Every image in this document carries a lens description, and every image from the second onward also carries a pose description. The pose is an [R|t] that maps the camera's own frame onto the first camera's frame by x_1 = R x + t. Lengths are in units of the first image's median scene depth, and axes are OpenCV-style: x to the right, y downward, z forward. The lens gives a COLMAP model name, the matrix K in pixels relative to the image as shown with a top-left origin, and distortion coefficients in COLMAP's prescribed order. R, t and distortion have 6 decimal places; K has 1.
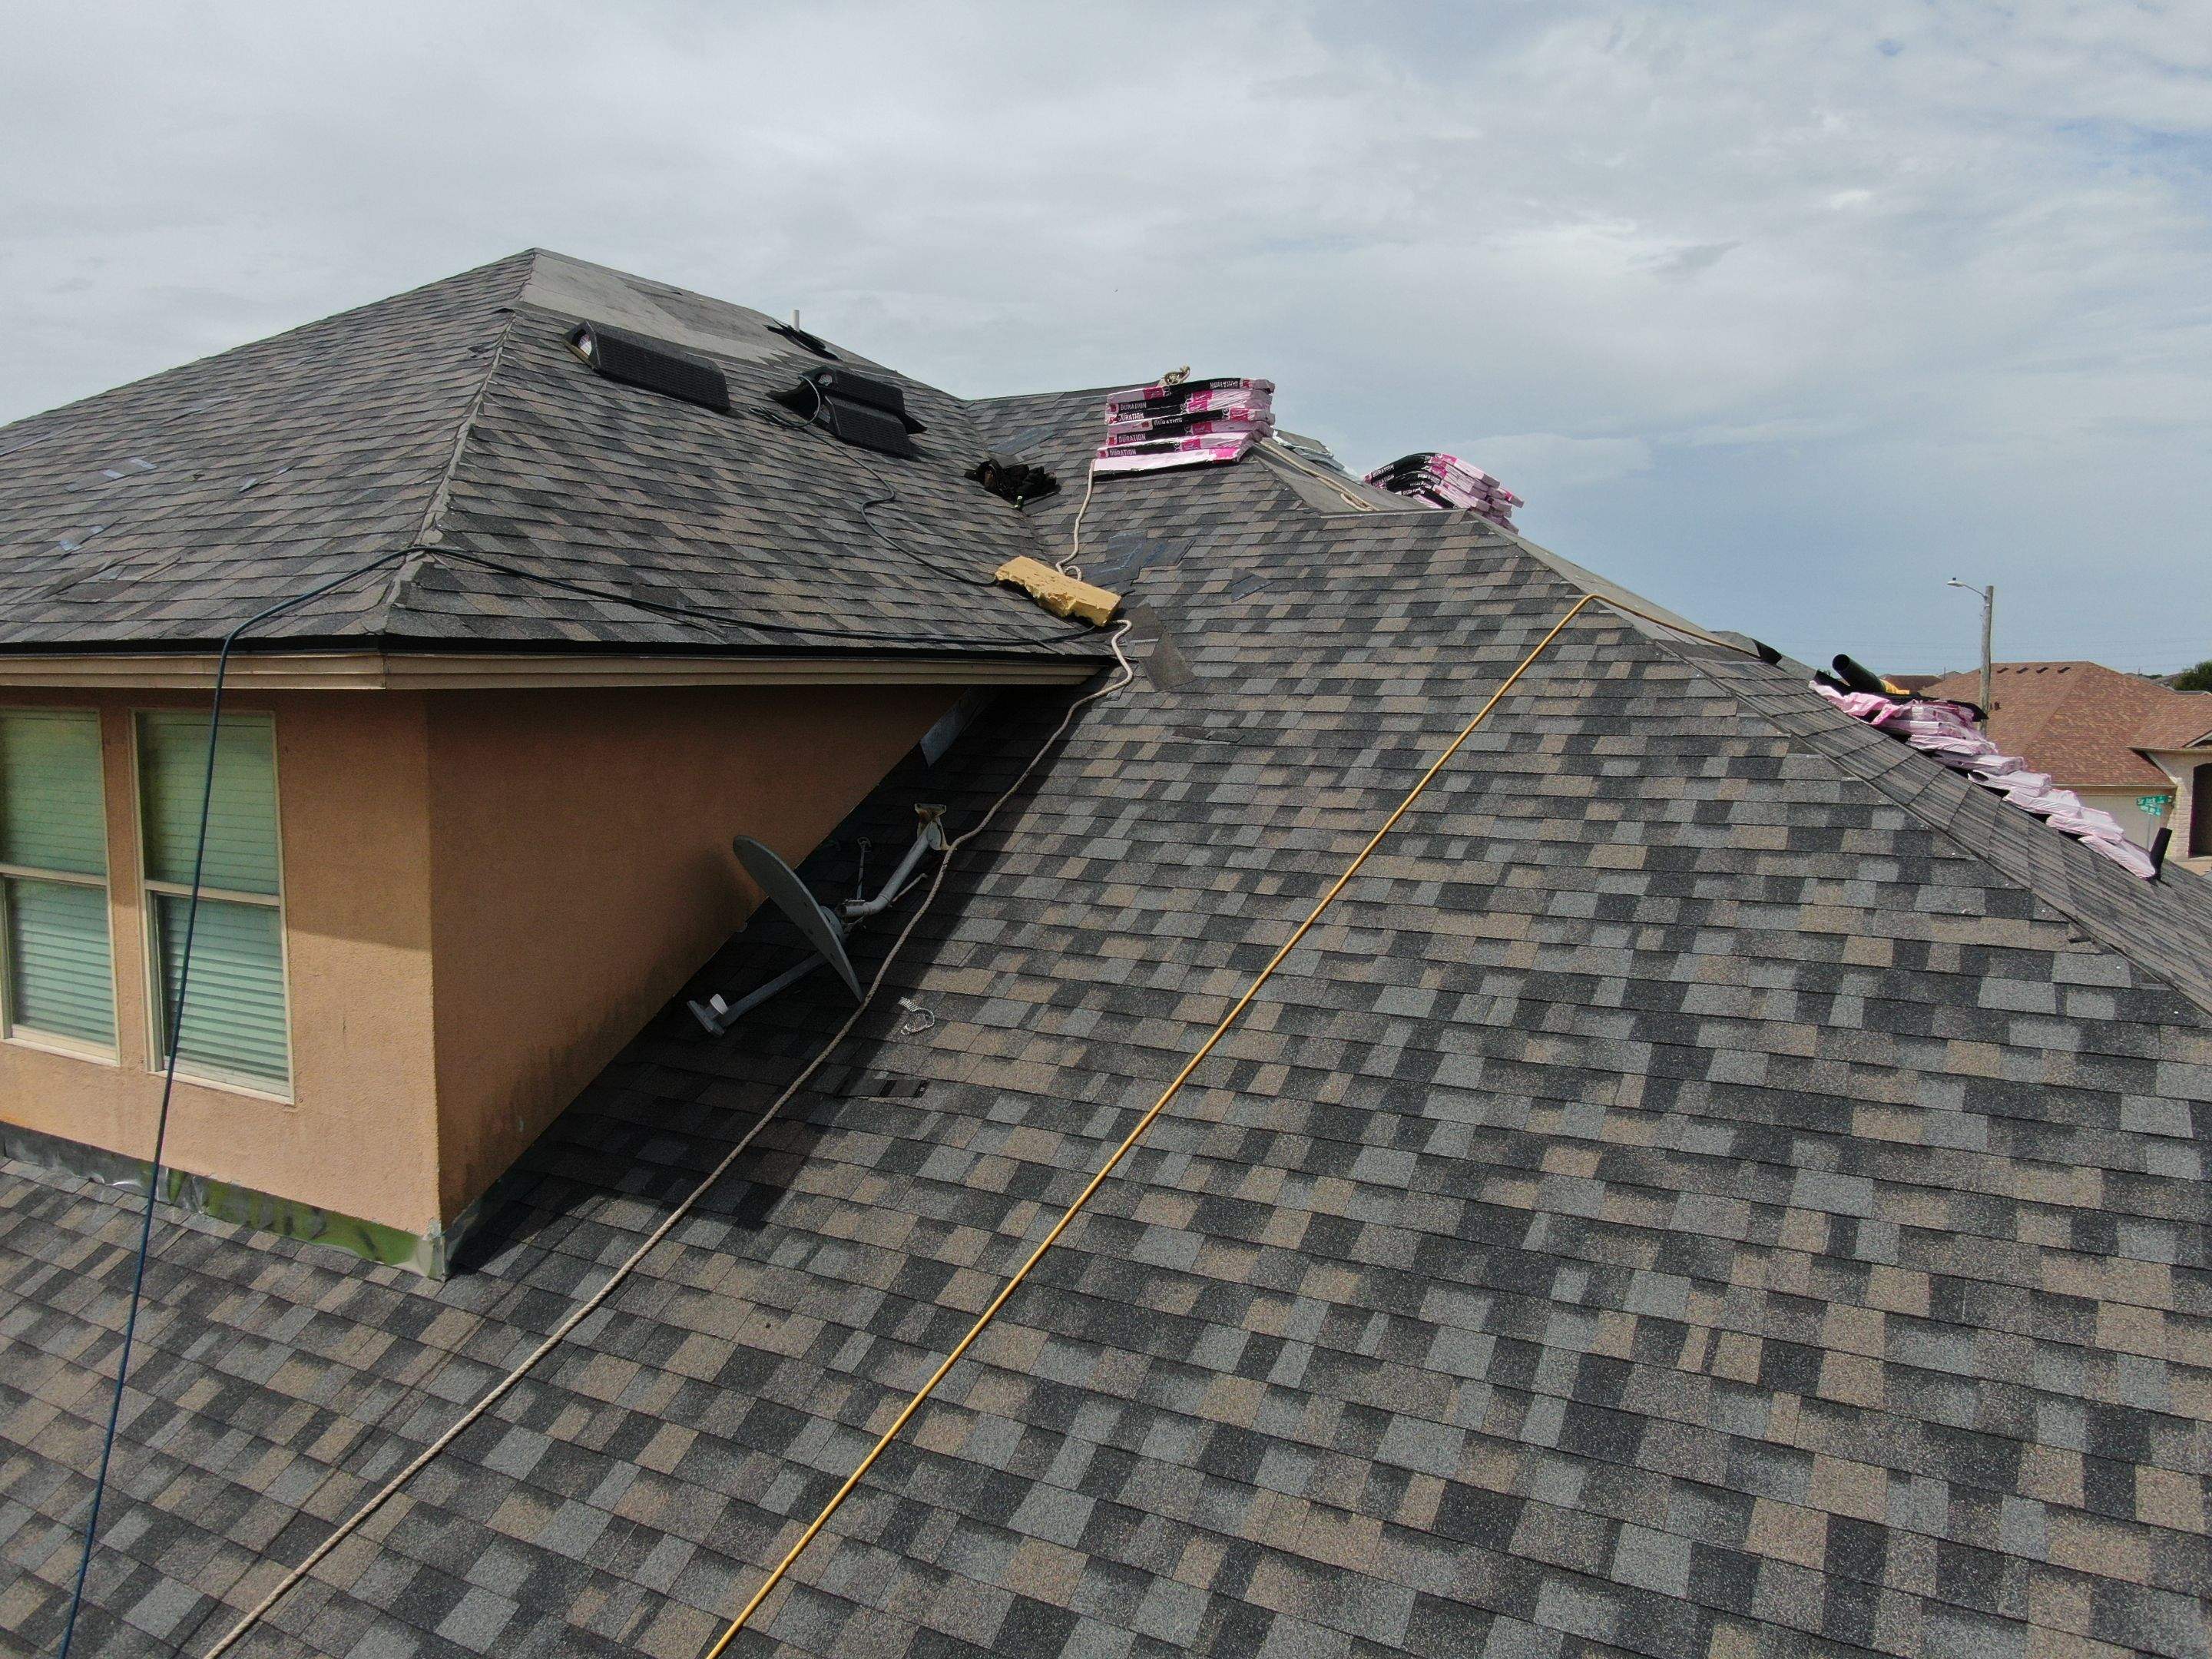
lens RADIAL K [[1635.4, 0, 1103.7], [0, 1635.4, 823.1], [0, 0, 1]] dist [-0.027729, 0.021100]
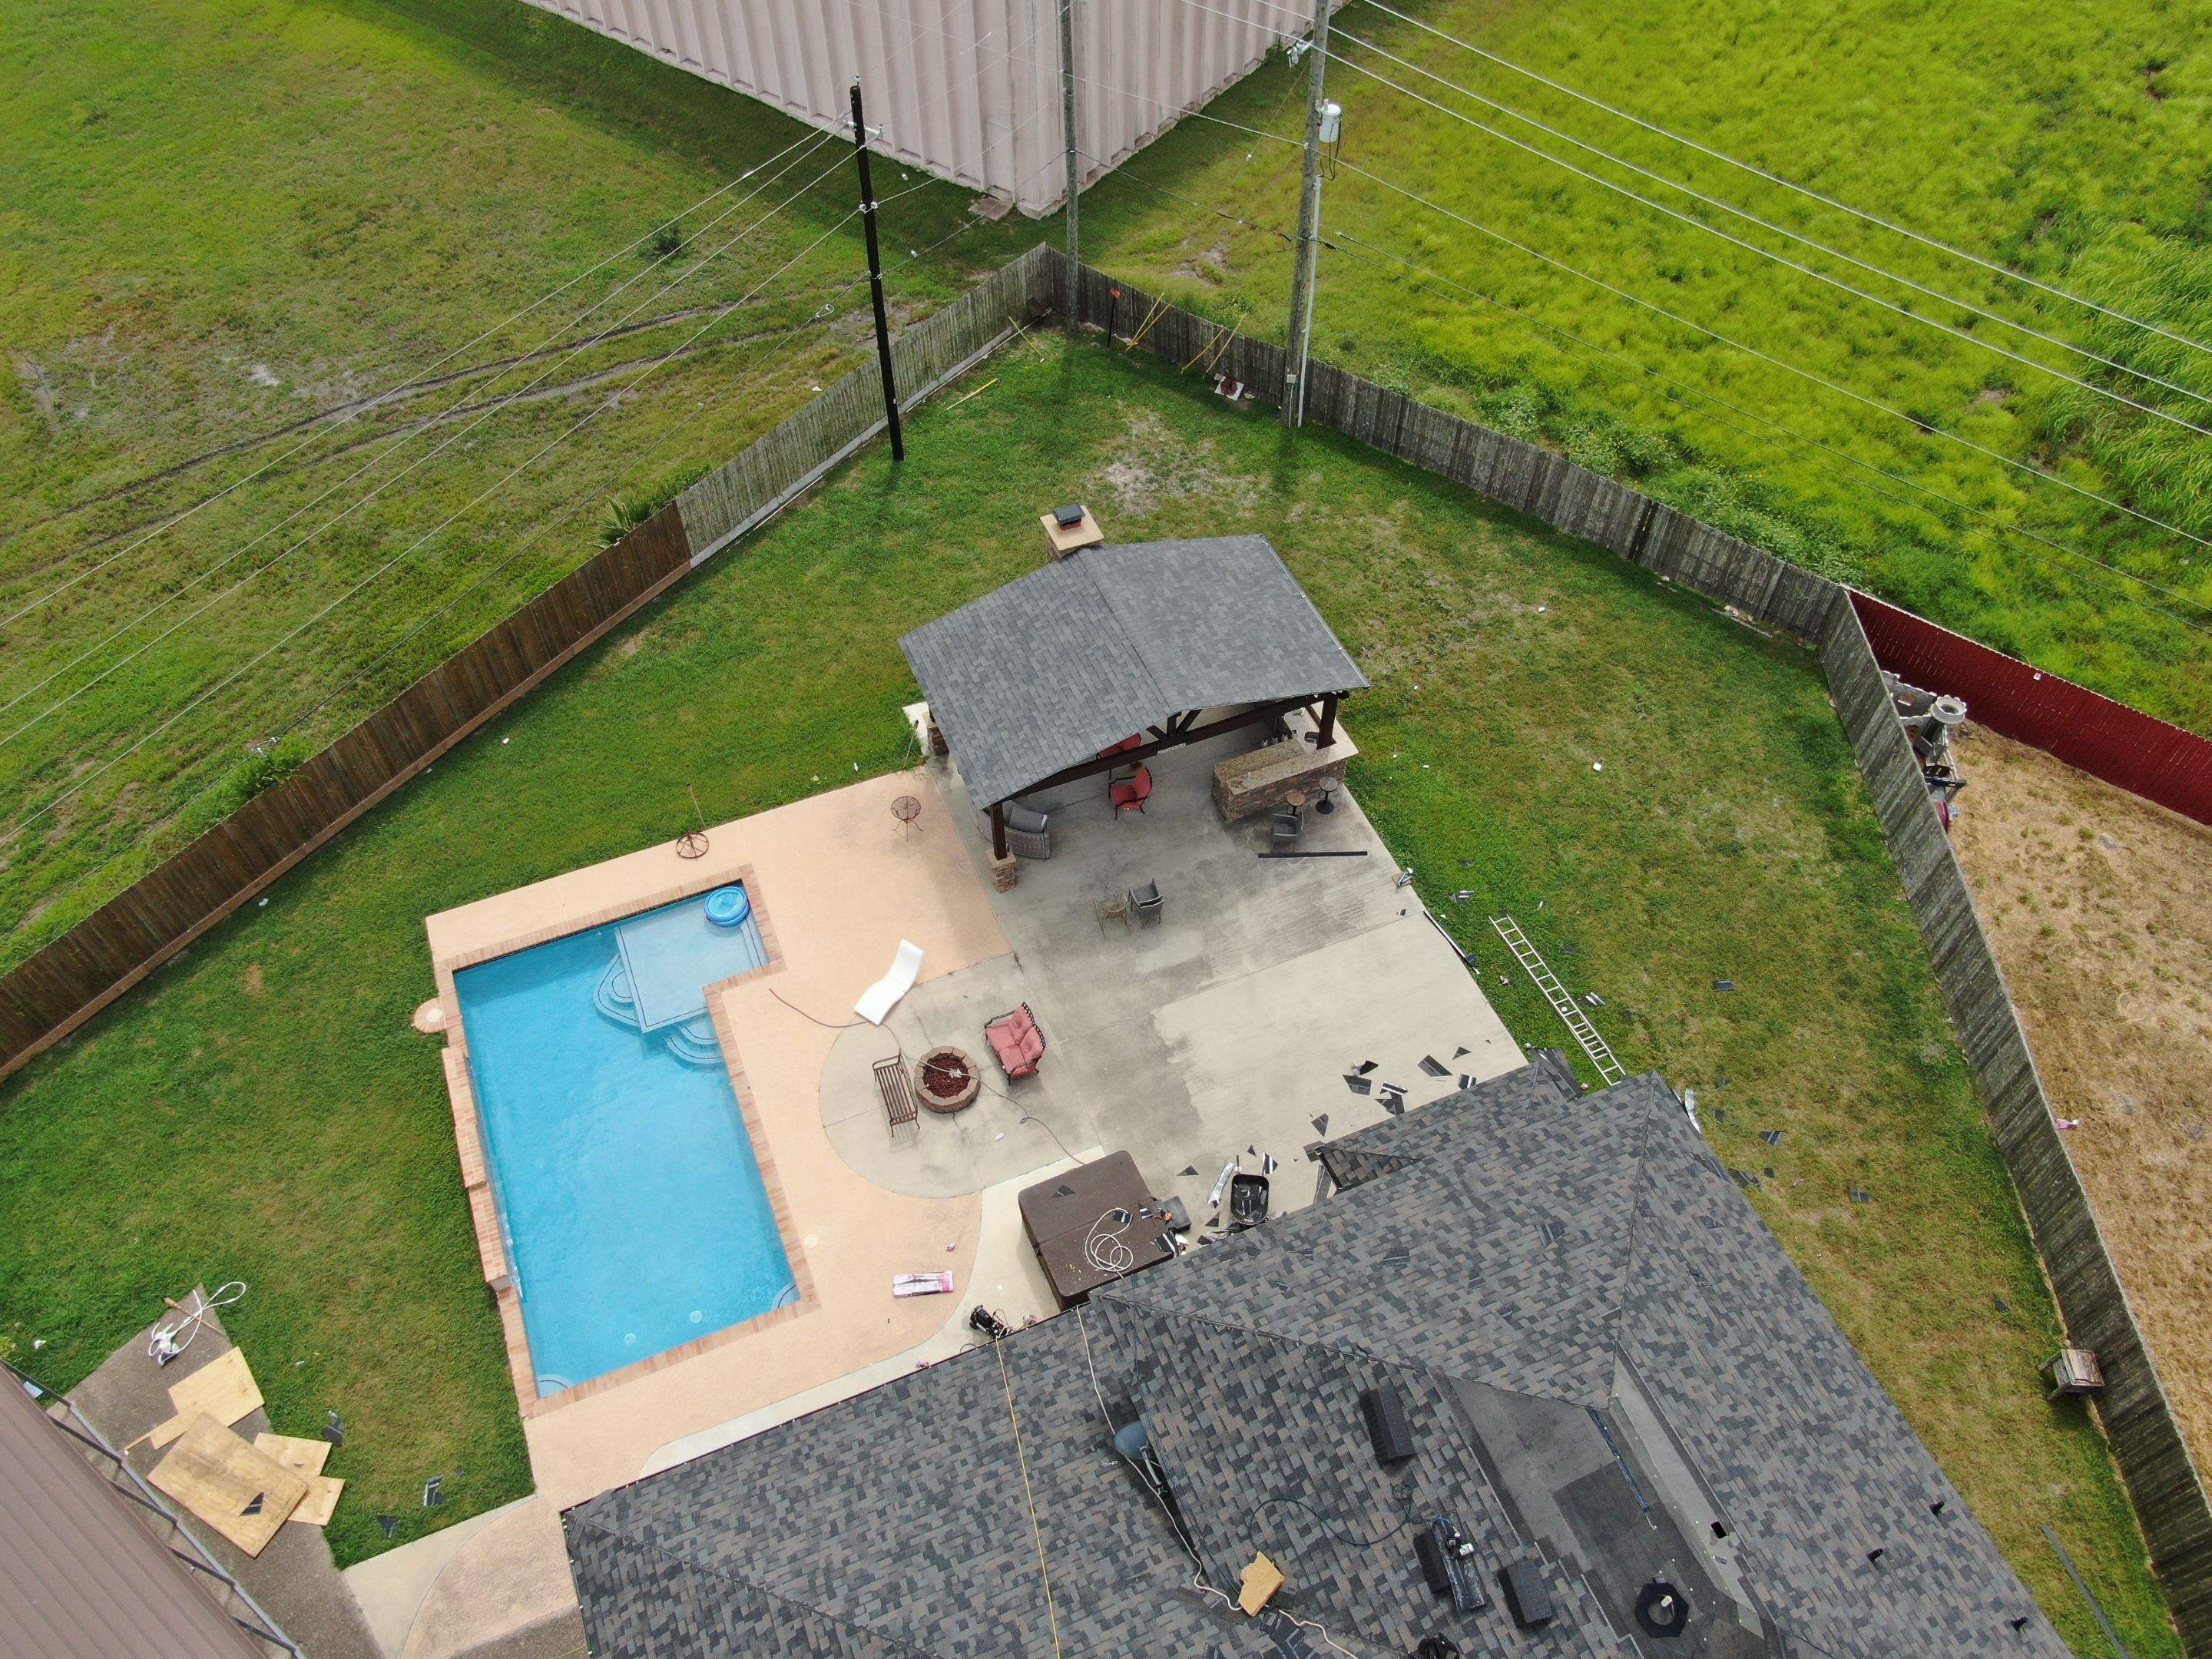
lens RADIAL K [[1595.8, 0, 1105.7], [0, 1595.8, 835.6], [0, 0, 1]] dist [-0.019597, 0.010550]
pose [[-0.610320, 0.621105, -0.491668, 0.824163], [-0.068976, 0.576647, 0.814076, -3.841990], [0.789146, 0.530761, -0.309098, 1.419582]]
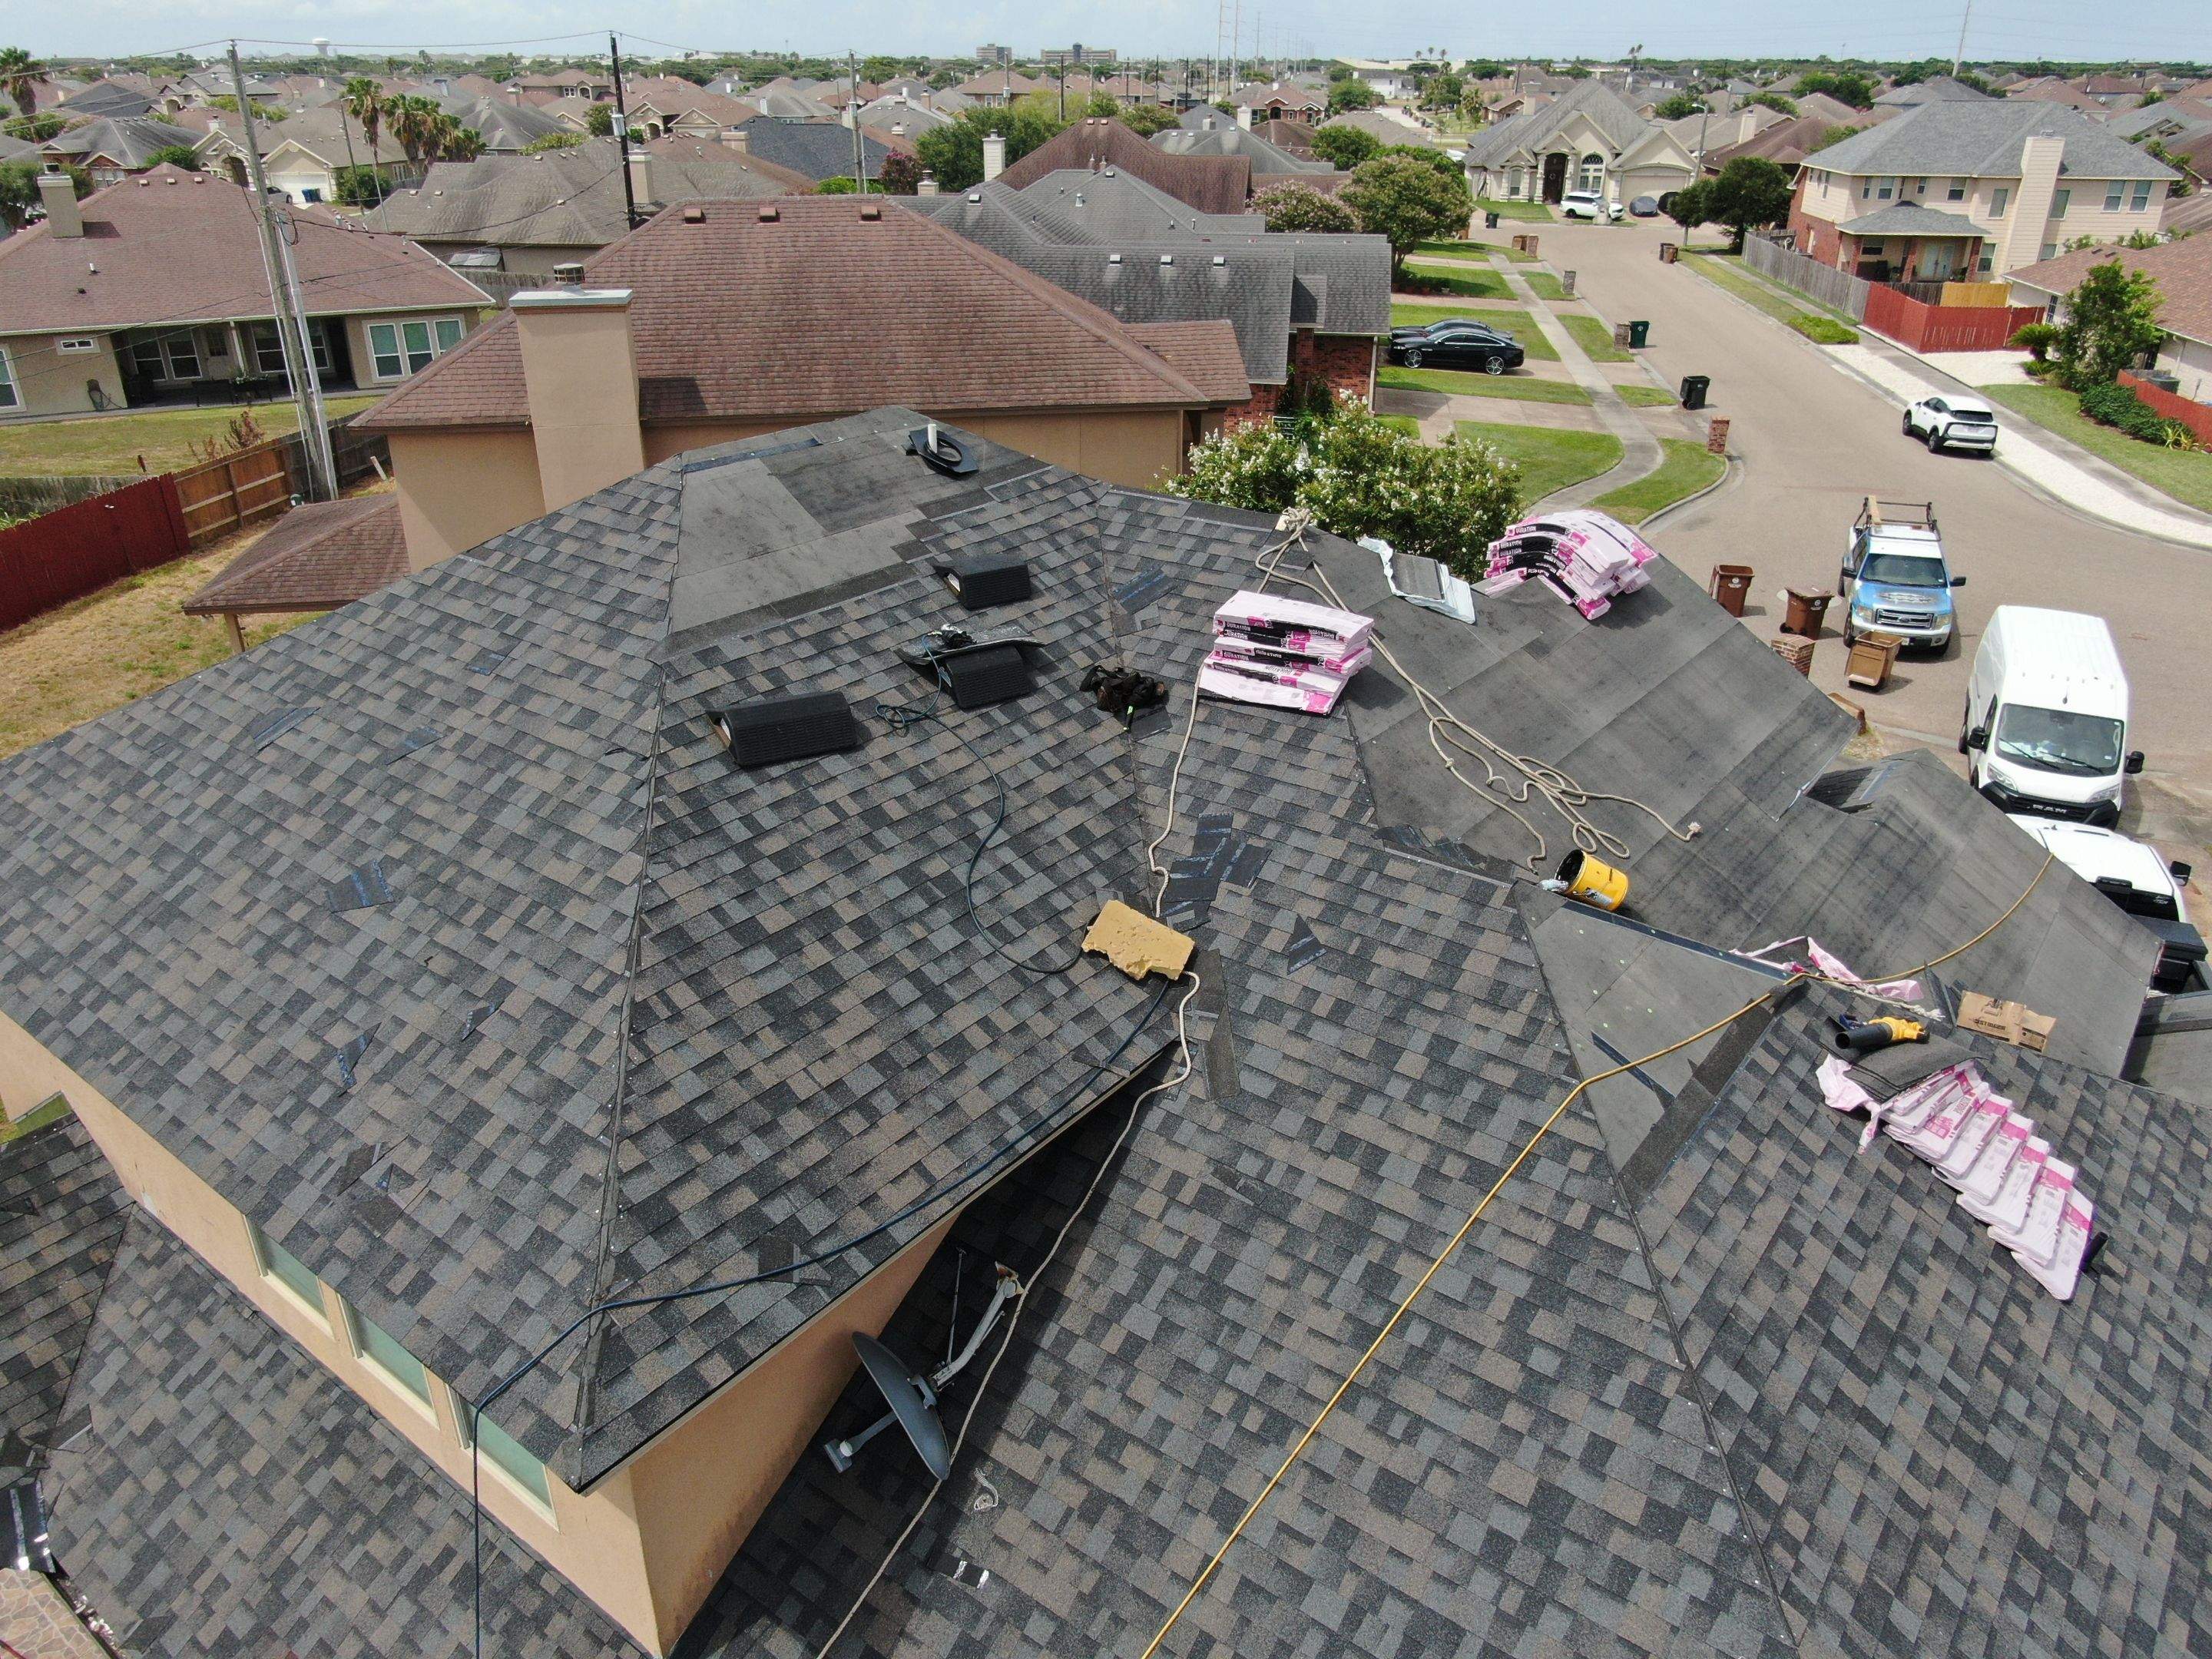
lens RADIAL K [[1595.8, 0, 1107.7], [0, 1595.8, 828.2], [0, 0, 1]] dist [-0.019597, 0.010550]
pose [[0.990752, 0.054092, -0.124439, 0.126929], [-0.006486, 0.934933, 0.354764, -0.910154], [0.135532, -0.350676, 0.926638, -0.023551]]
